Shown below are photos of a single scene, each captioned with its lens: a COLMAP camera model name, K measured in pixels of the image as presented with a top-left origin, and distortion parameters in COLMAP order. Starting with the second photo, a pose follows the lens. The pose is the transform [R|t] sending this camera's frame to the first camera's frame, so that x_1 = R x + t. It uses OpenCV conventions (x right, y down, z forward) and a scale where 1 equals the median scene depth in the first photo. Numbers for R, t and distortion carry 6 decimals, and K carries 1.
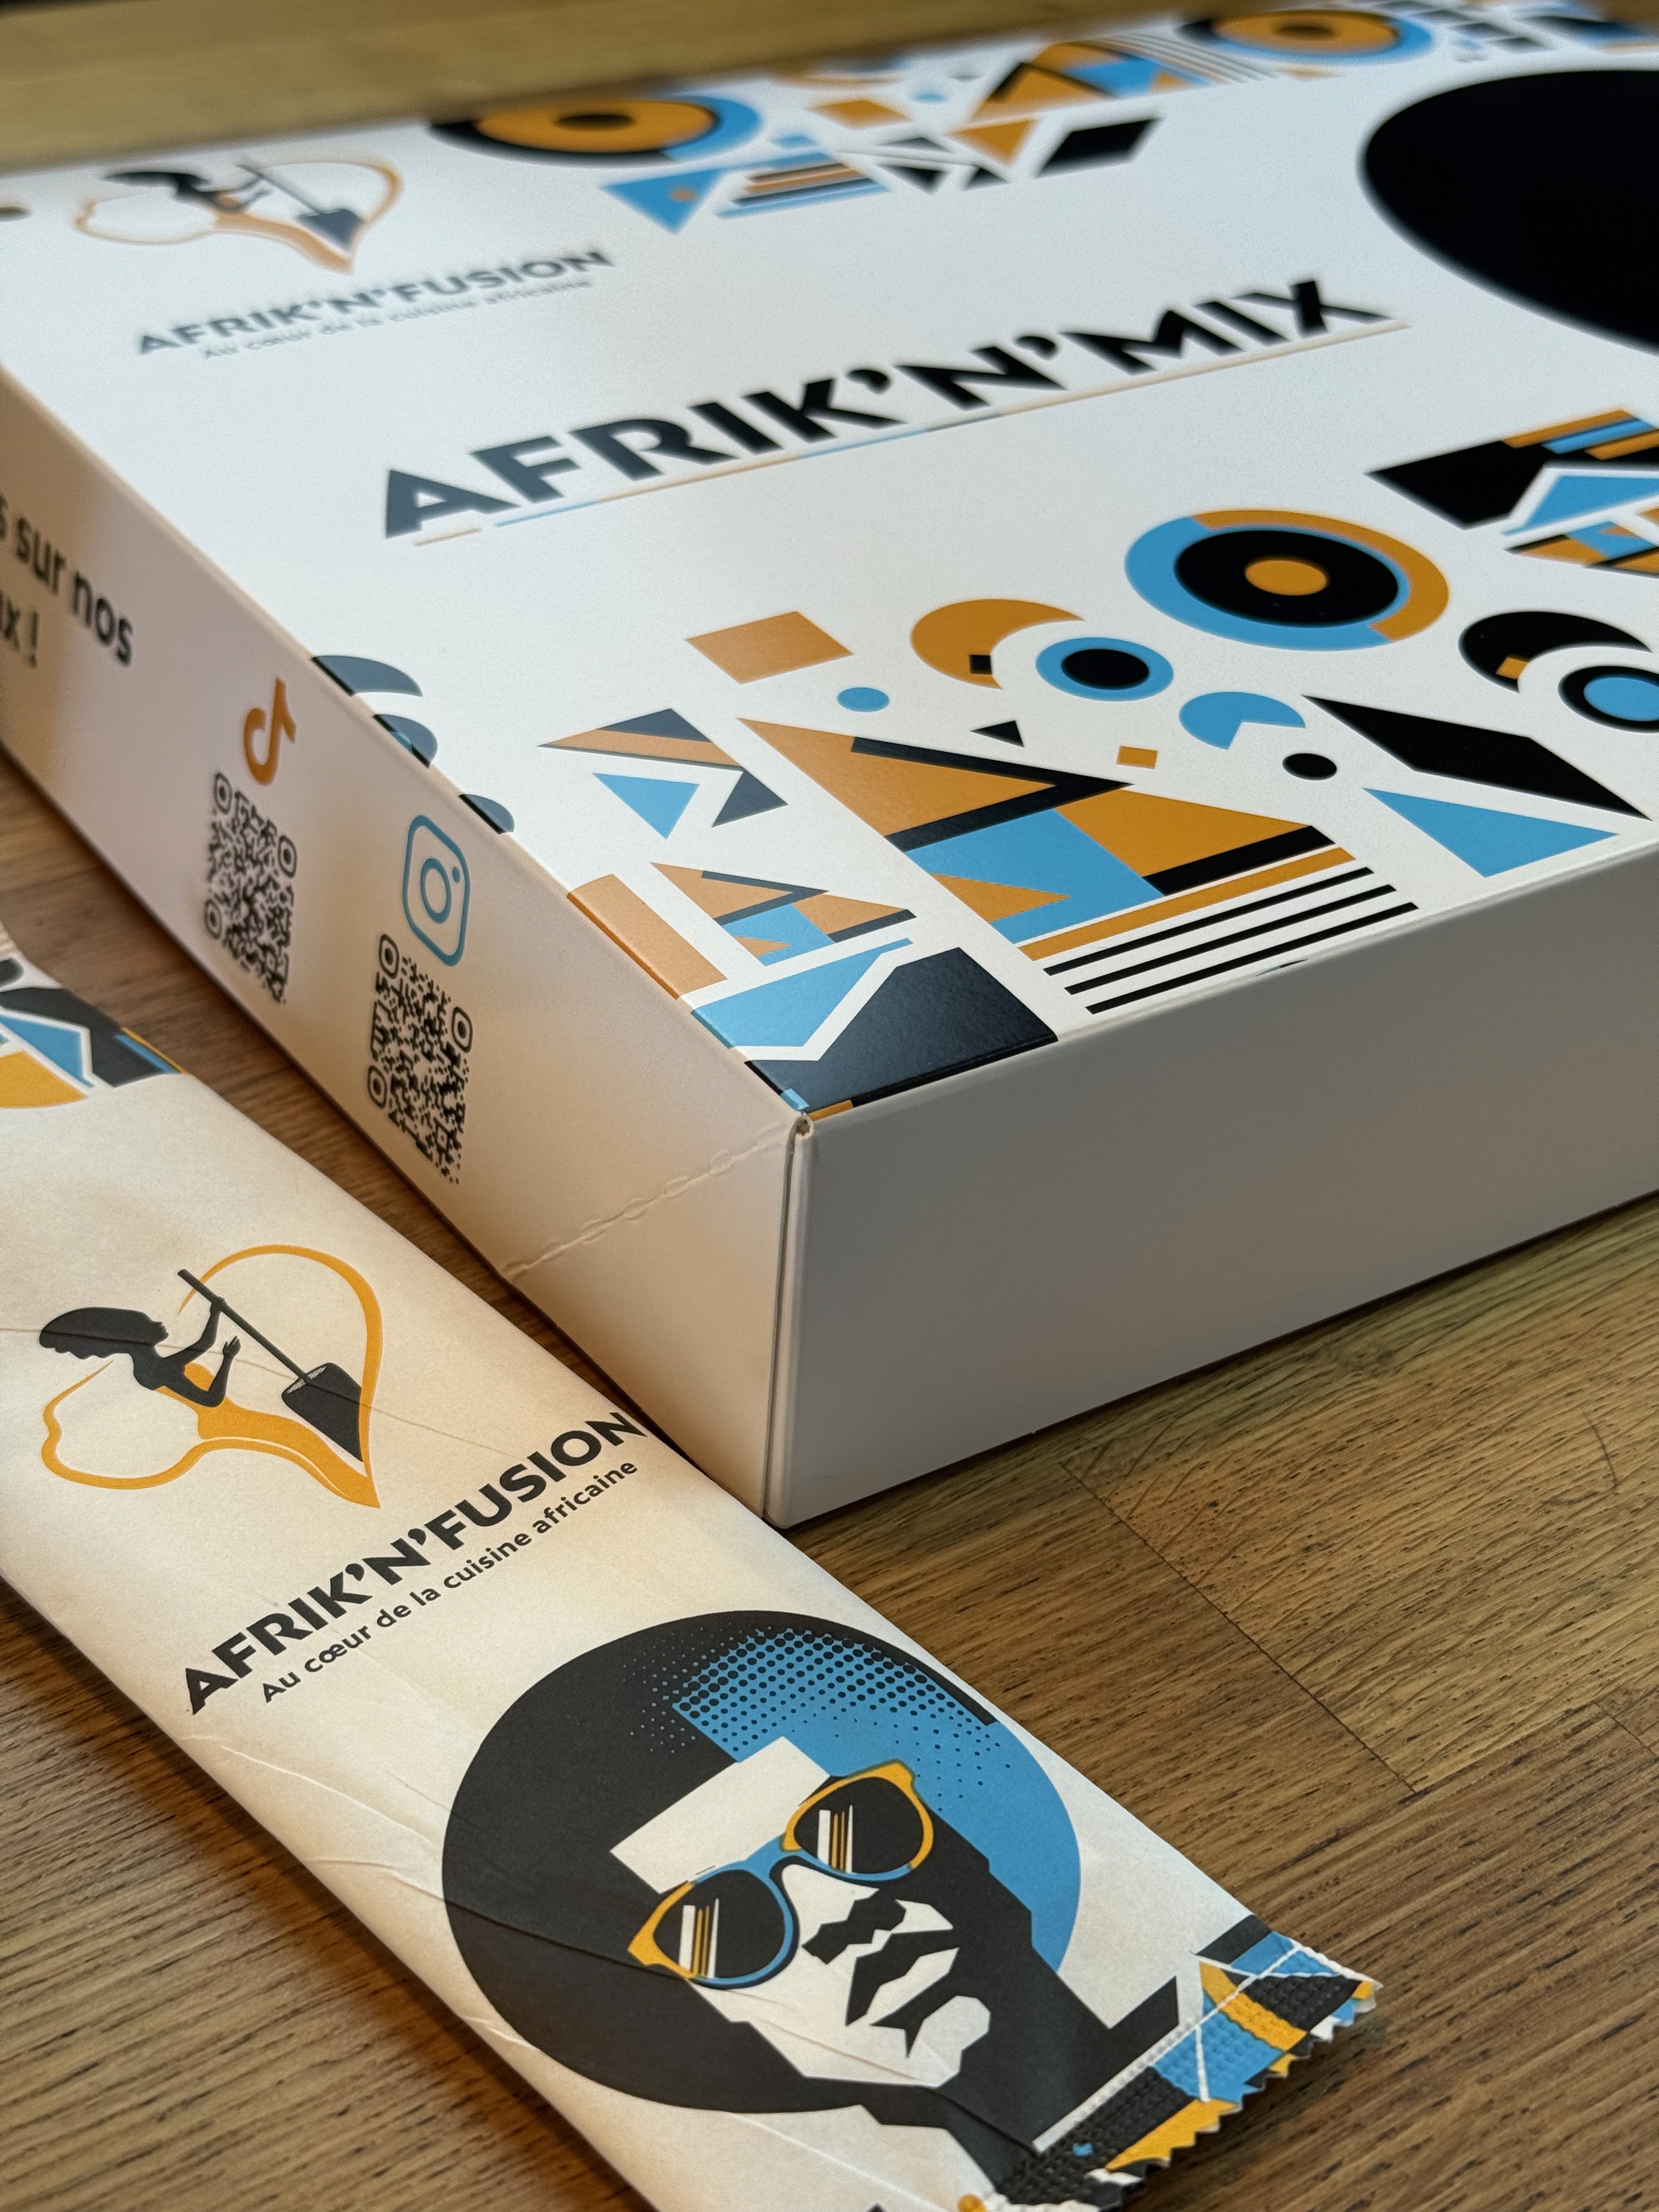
lens RADIAL K [[3100.3, 0, 829.5], [0, 3100.3, 1106.0], [0, 0, 1]] dist [0.158123, 0.007697]
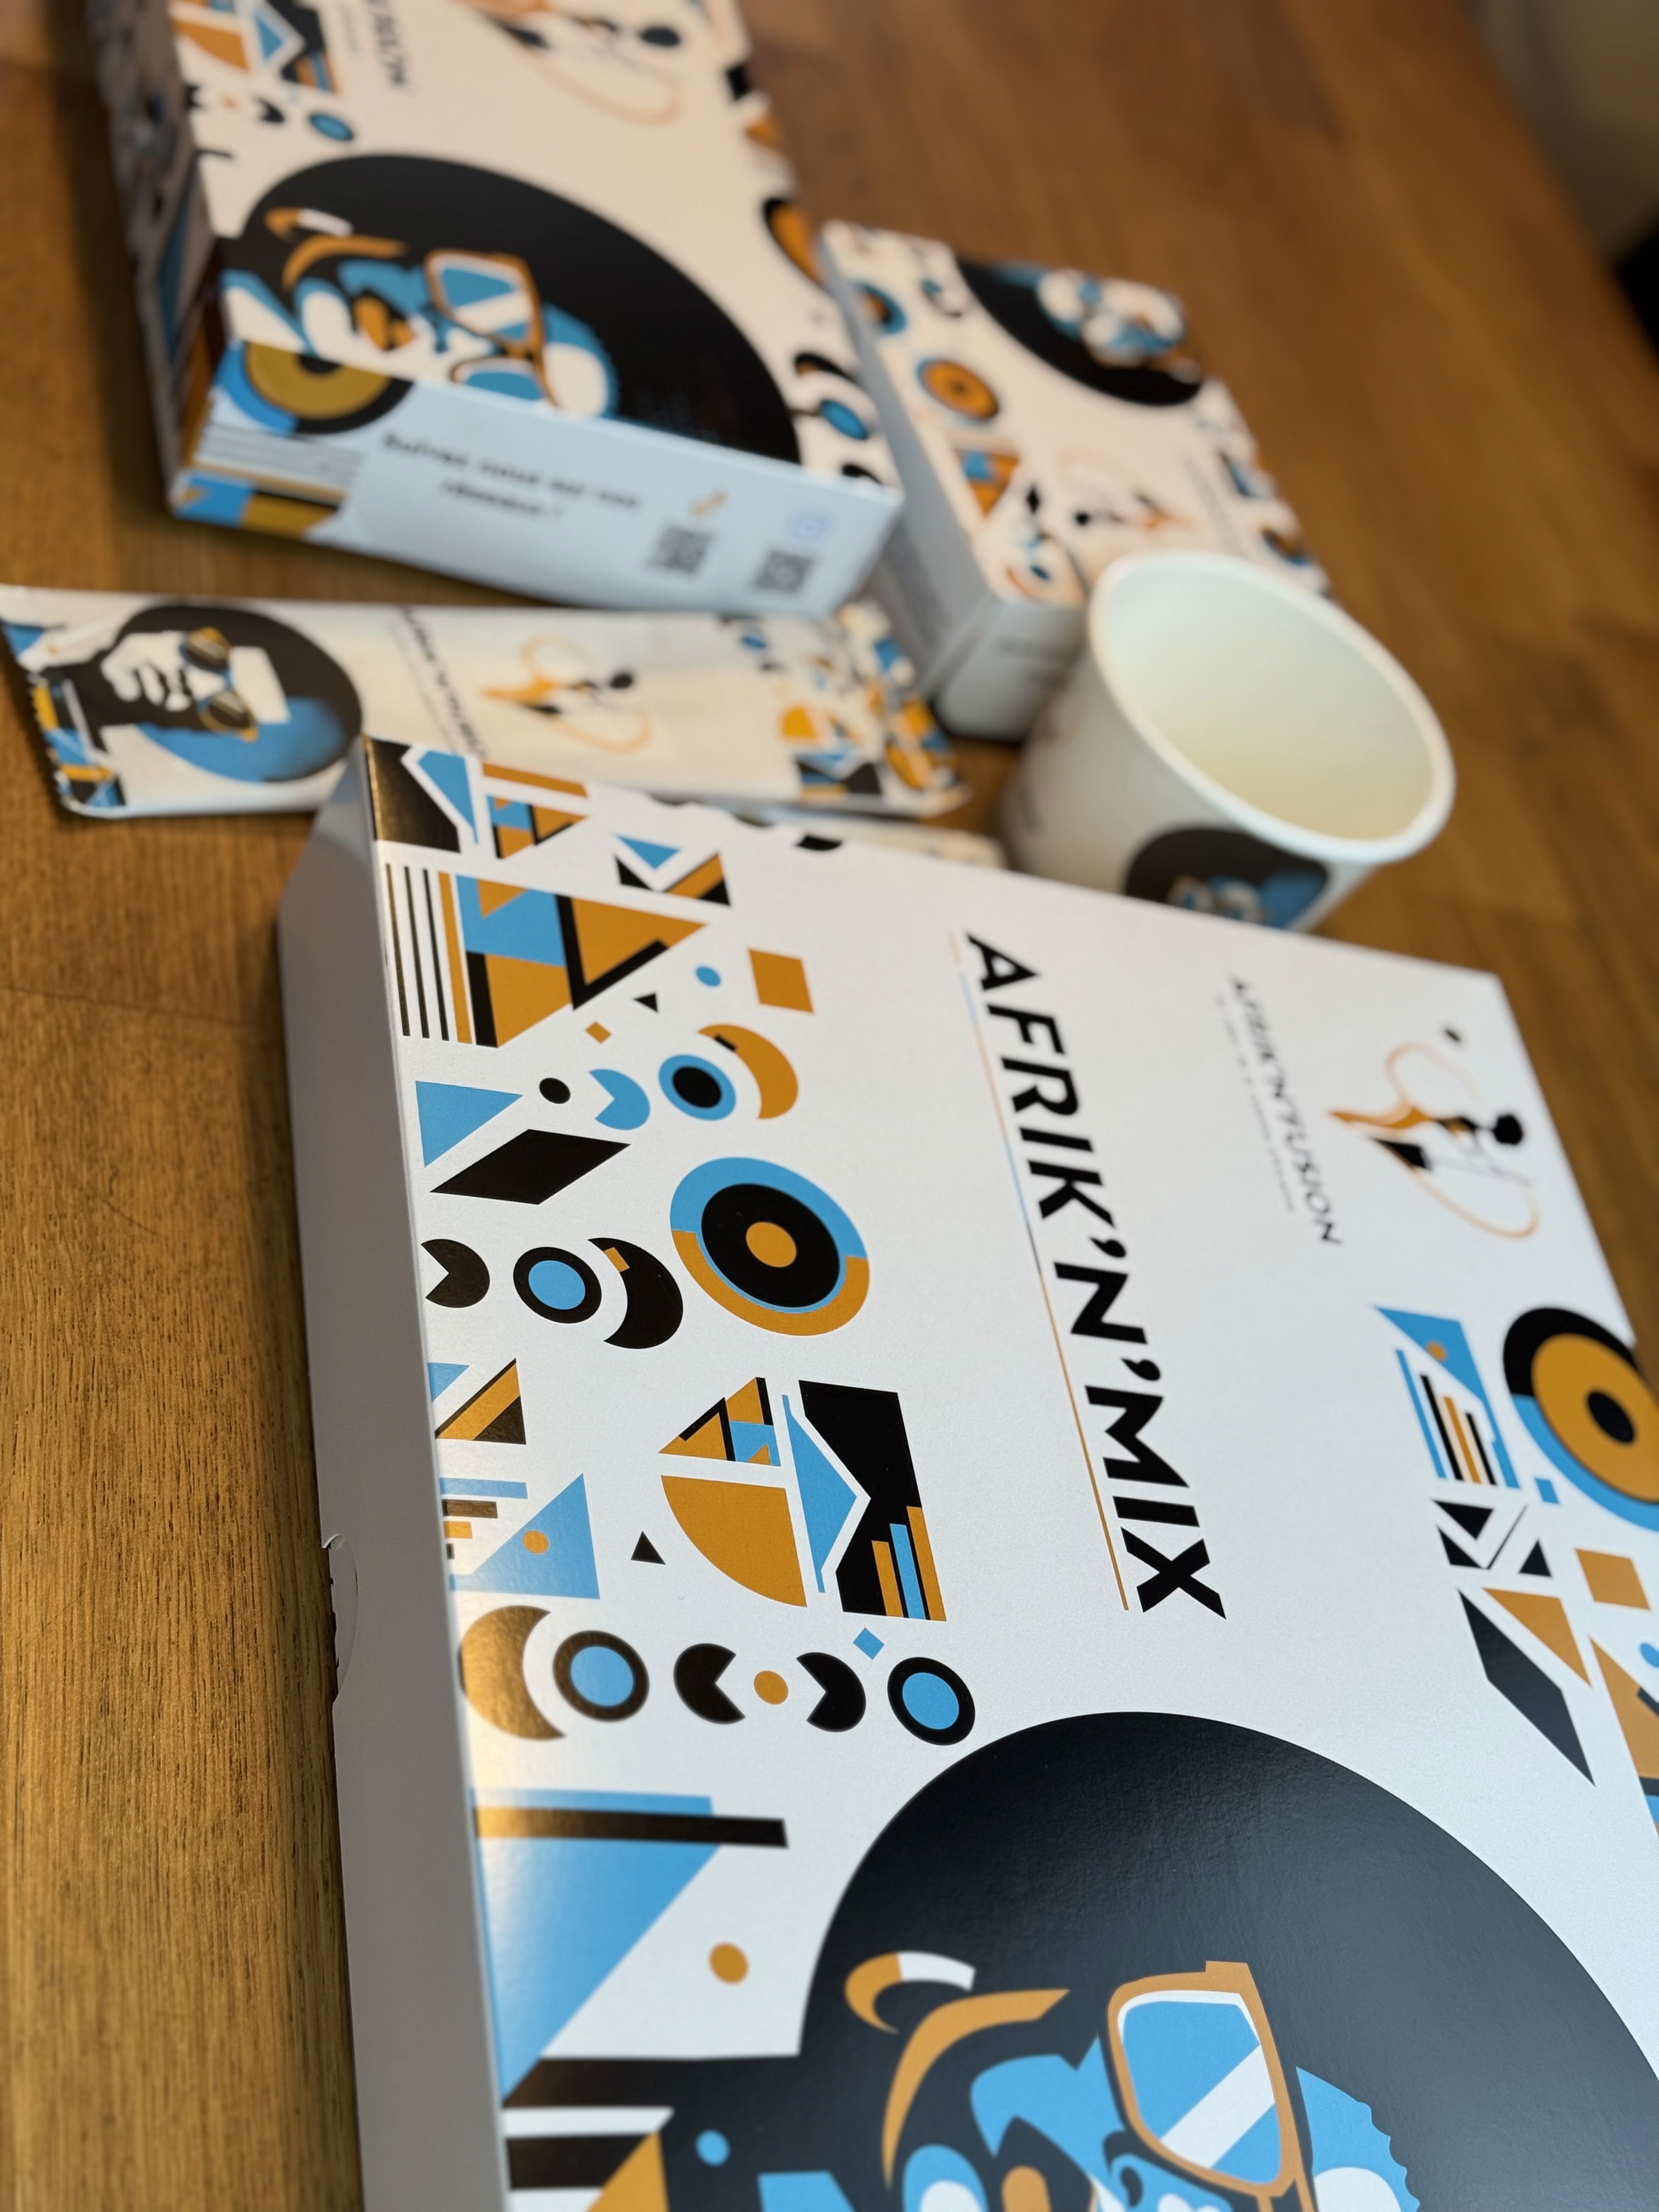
lens RADIAL K [[3100.3, 0, 829.5], [0, 3100.3, 1106.0], [0, 0, 1]] dist [0.158123, 0.007697]
pose [[-0.313857, 0.540183, -0.780831, 1.236801], [-0.848755, 0.208986, 0.485737, -0.911589], [0.425570, 0.815185, 0.392891, 0.386672]]
